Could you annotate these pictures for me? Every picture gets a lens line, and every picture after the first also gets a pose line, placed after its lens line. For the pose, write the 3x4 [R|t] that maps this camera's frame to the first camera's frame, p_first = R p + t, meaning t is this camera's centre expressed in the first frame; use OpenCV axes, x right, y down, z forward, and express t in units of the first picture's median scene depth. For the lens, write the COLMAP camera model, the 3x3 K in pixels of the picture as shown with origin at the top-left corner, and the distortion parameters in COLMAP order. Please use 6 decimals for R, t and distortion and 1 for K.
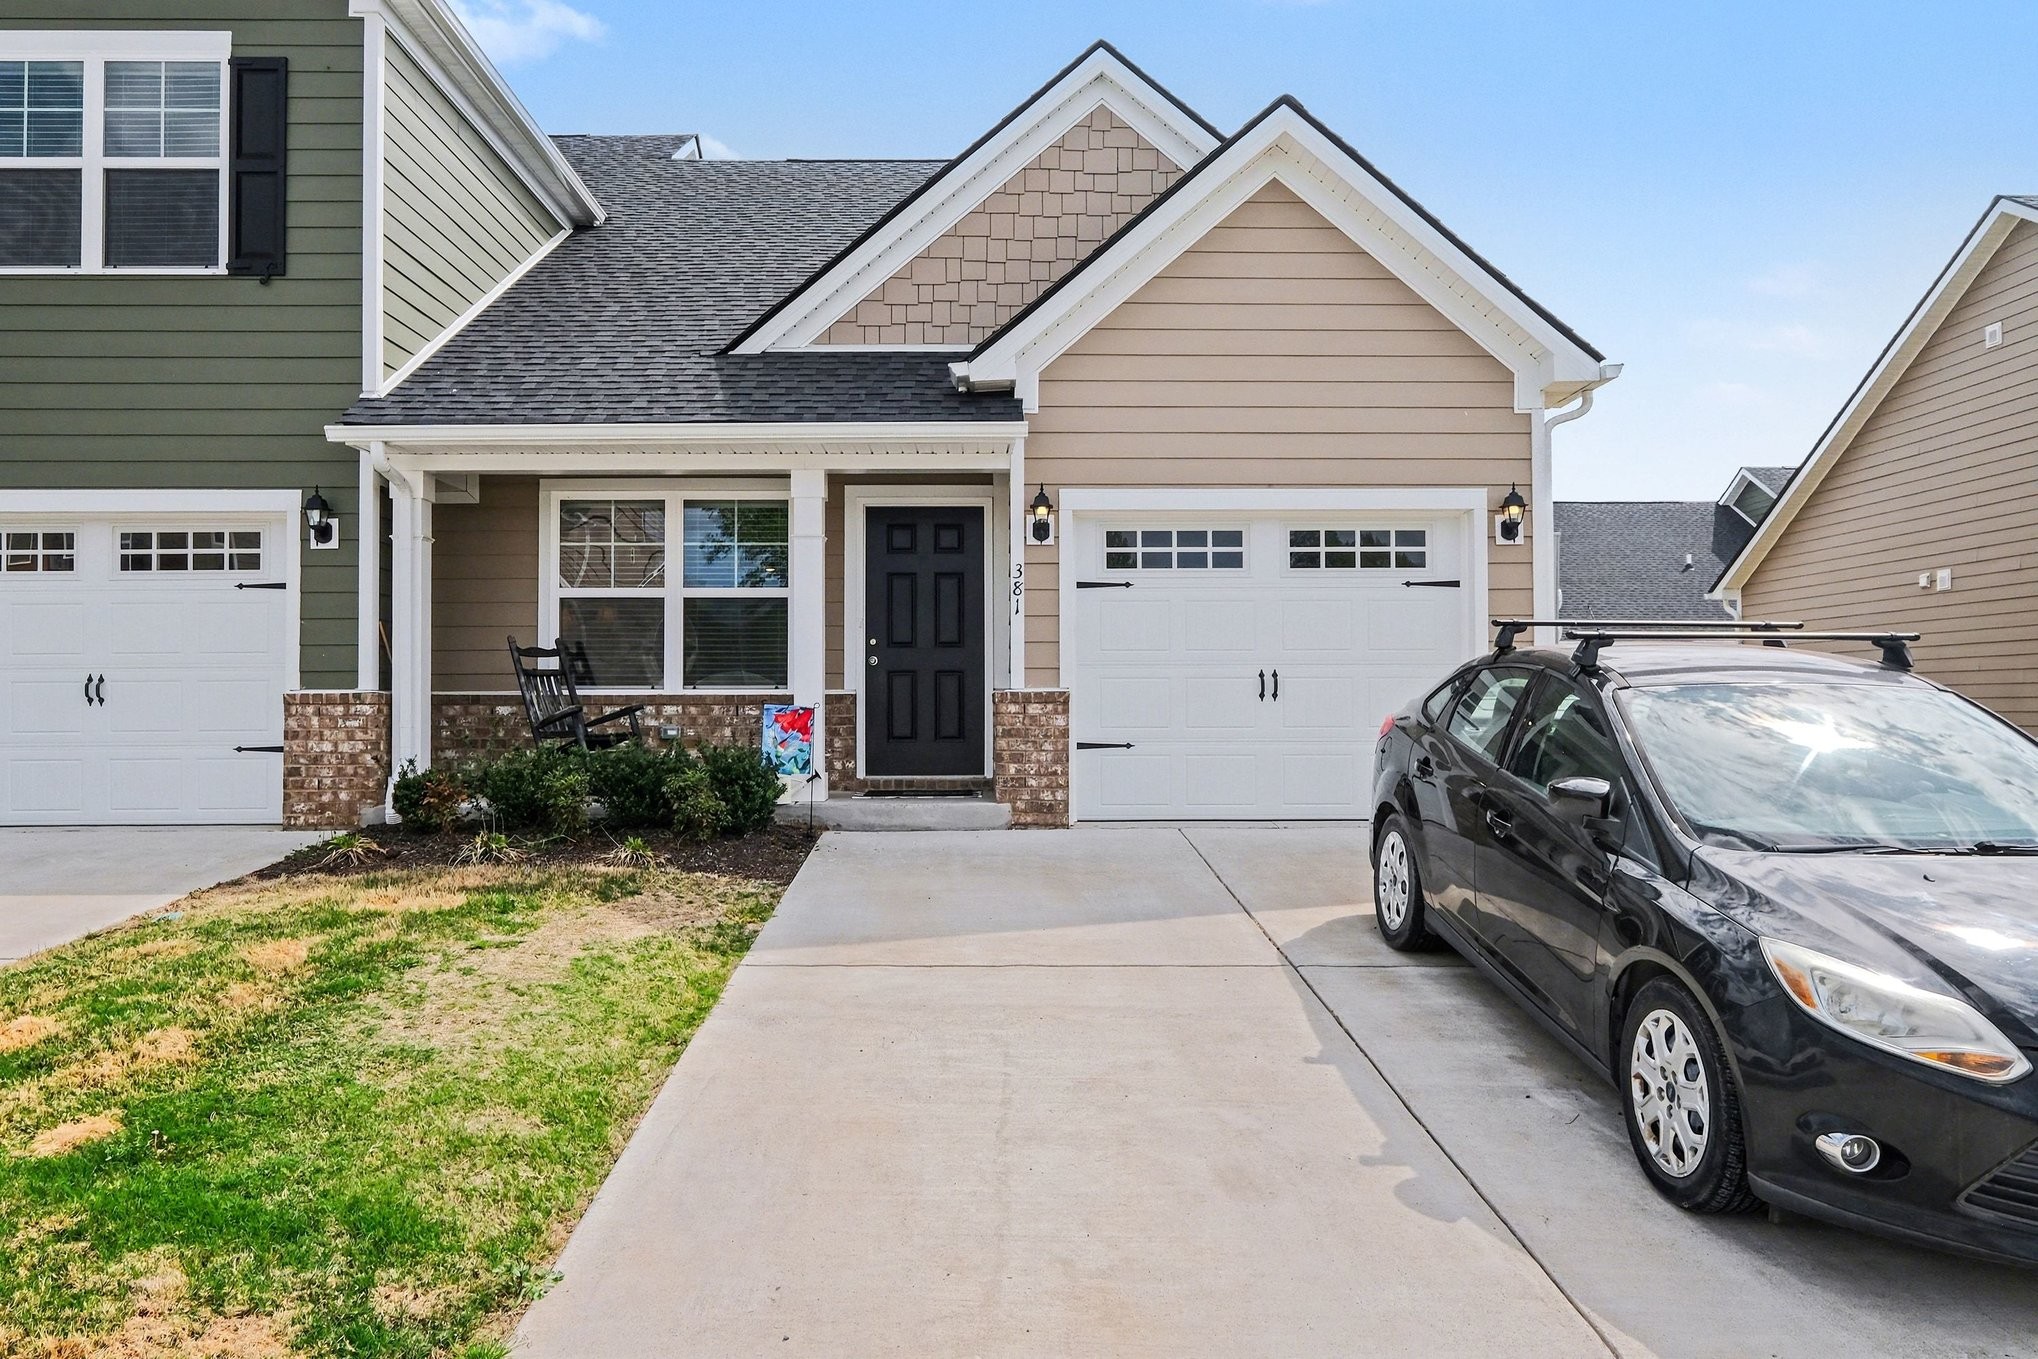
lens RADIAL K [[1444.7, 0, 1019.0], [0, 1444.7, 679.5], [0, 0, 1]] dist [0.001752, 0.000830]
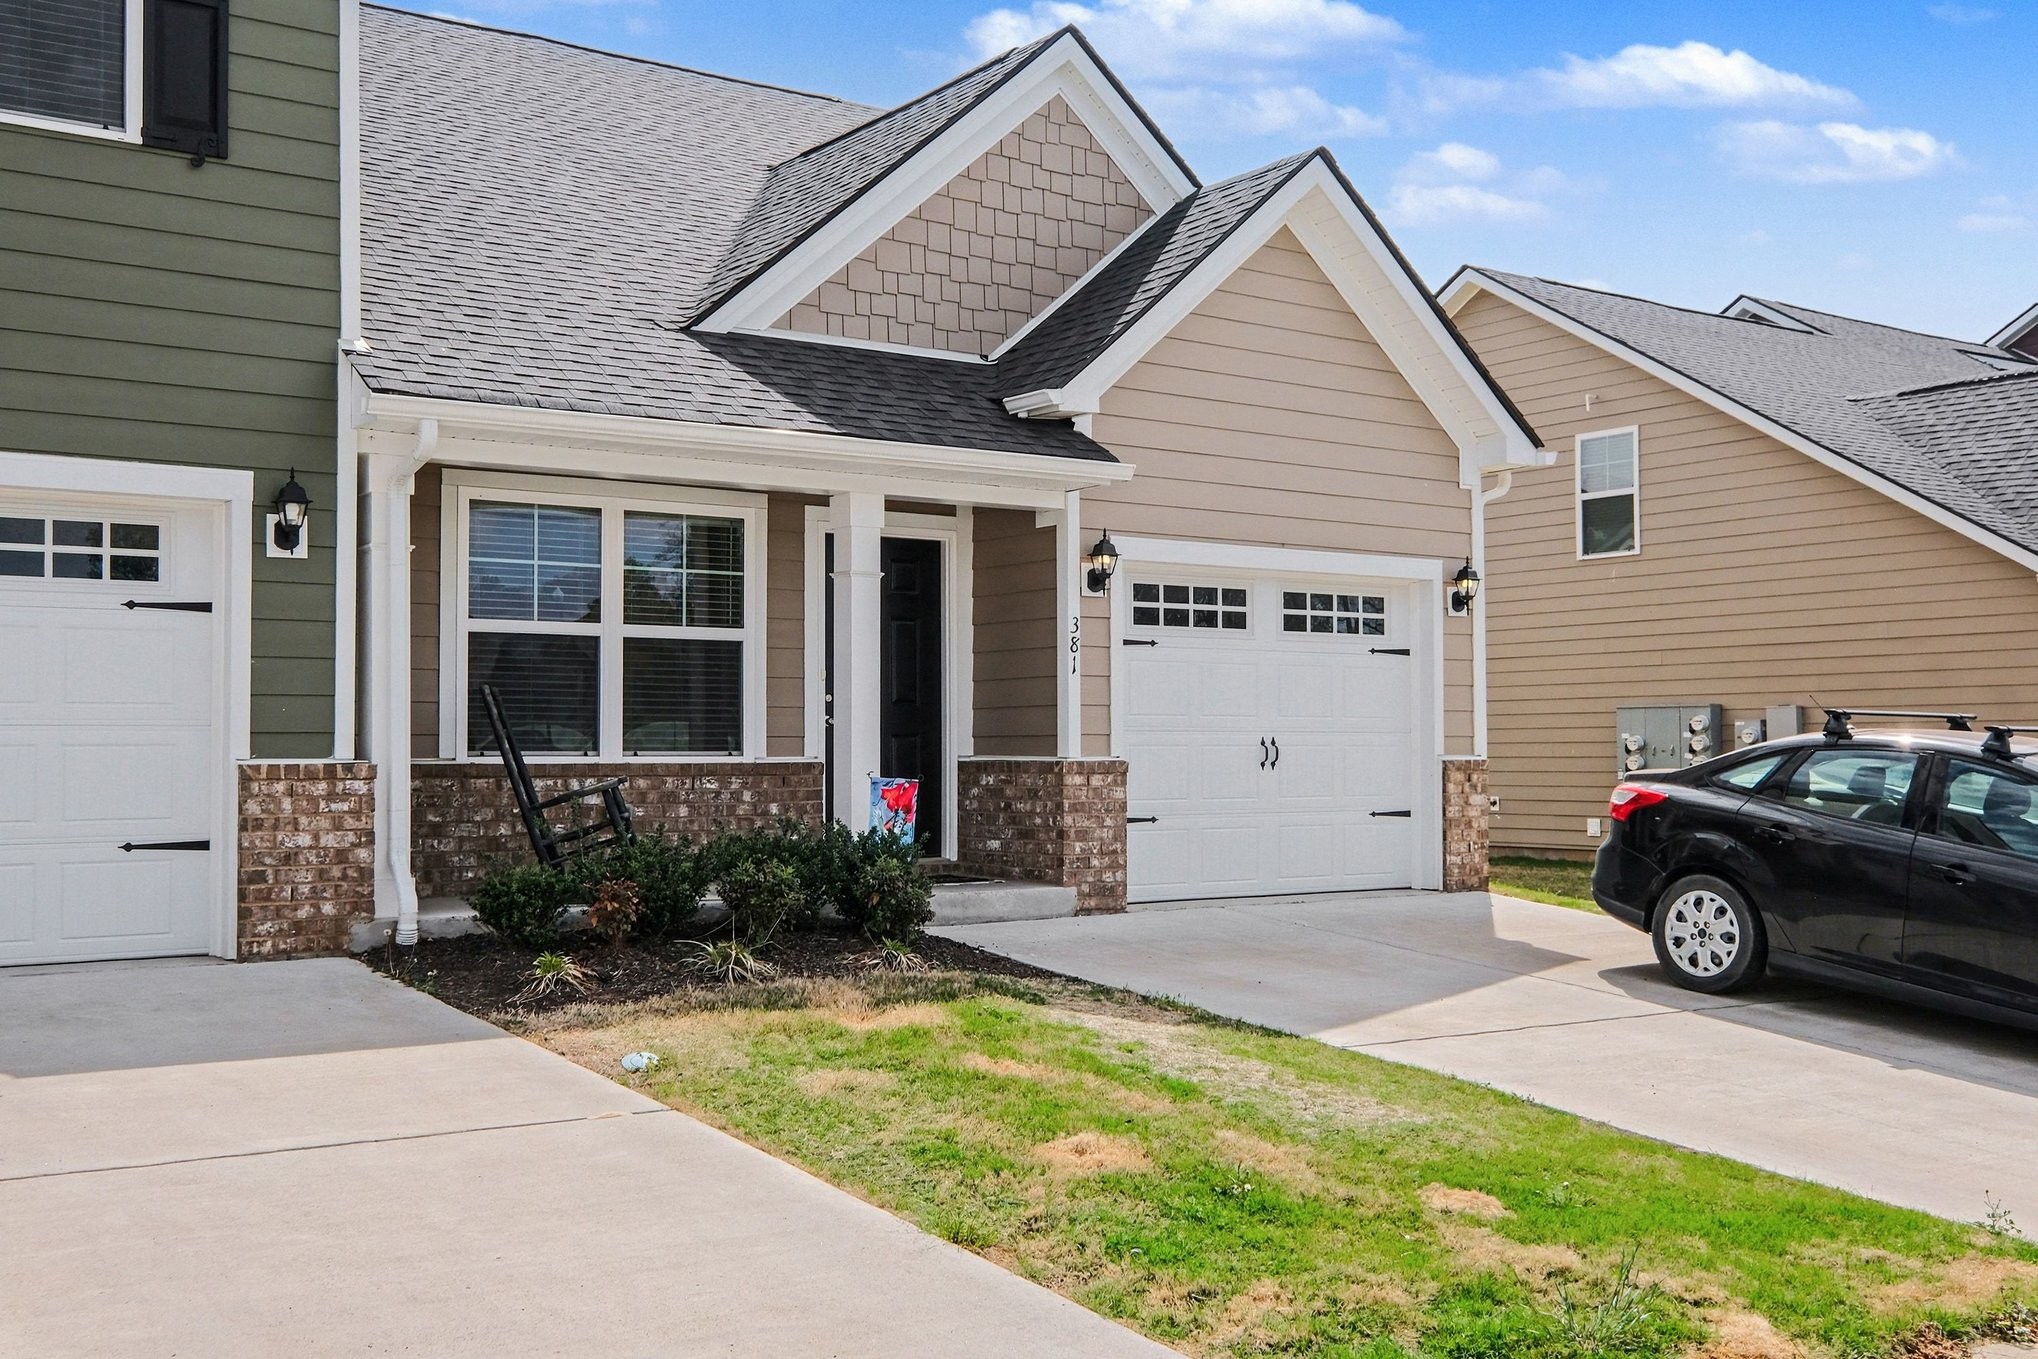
lens RADIAL K [[2061.3, 0, 1019.4], [0, 2061.3, 691.9], [0, 0, 1]] dist [0.004990, 0.024518]
pose [[0.824922, 0.018485, 0.564945, -0.743709], [-0.009815, 0.999783, -0.018380, -0.010278], [-0.565162, 0.009617, 0.824924, -0.026332]]
